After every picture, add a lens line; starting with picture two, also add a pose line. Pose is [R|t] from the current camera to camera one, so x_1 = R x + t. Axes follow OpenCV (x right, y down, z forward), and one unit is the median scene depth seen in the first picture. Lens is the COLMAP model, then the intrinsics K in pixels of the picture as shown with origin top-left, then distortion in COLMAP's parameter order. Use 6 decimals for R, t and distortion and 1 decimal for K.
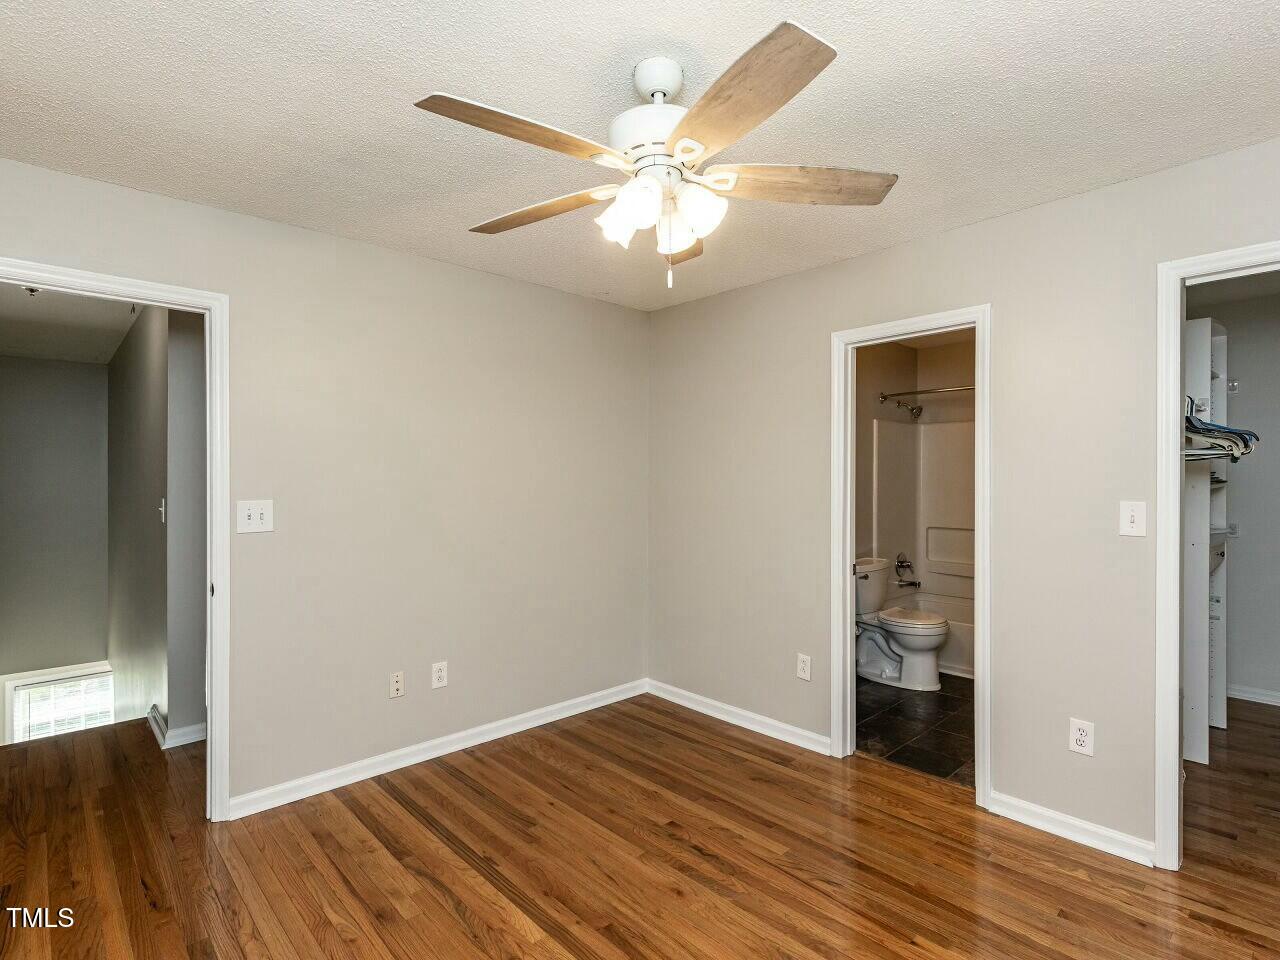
lens RADIAL K [[659.6, 0, 635.4], [0, 659.6, 480.3], [0, 0, 1]] dist [0.006535, -0.000758]
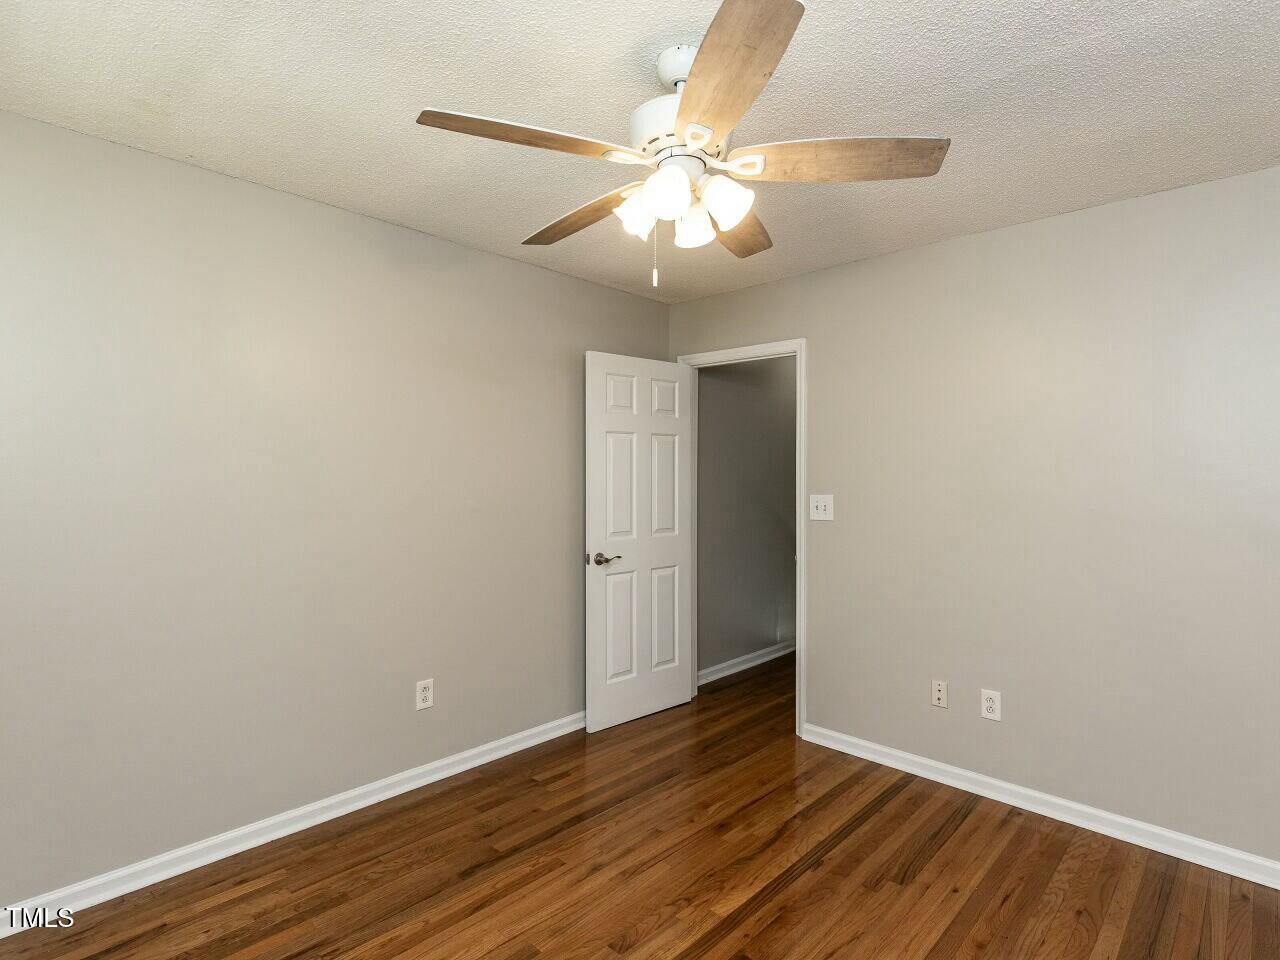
lens RADIAL K [[659.6, 0, 642.0], [0, 659.6, 475.0], [0, 0, 1]] dist [0.006535, -0.000758]
pose [[0.063911, 0.002754, -0.997952, 0.643694], [-0.007748, 0.999967, 0.002264, -0.007724], [0.997926, 0.007587, 0.063930, 0.573499]]
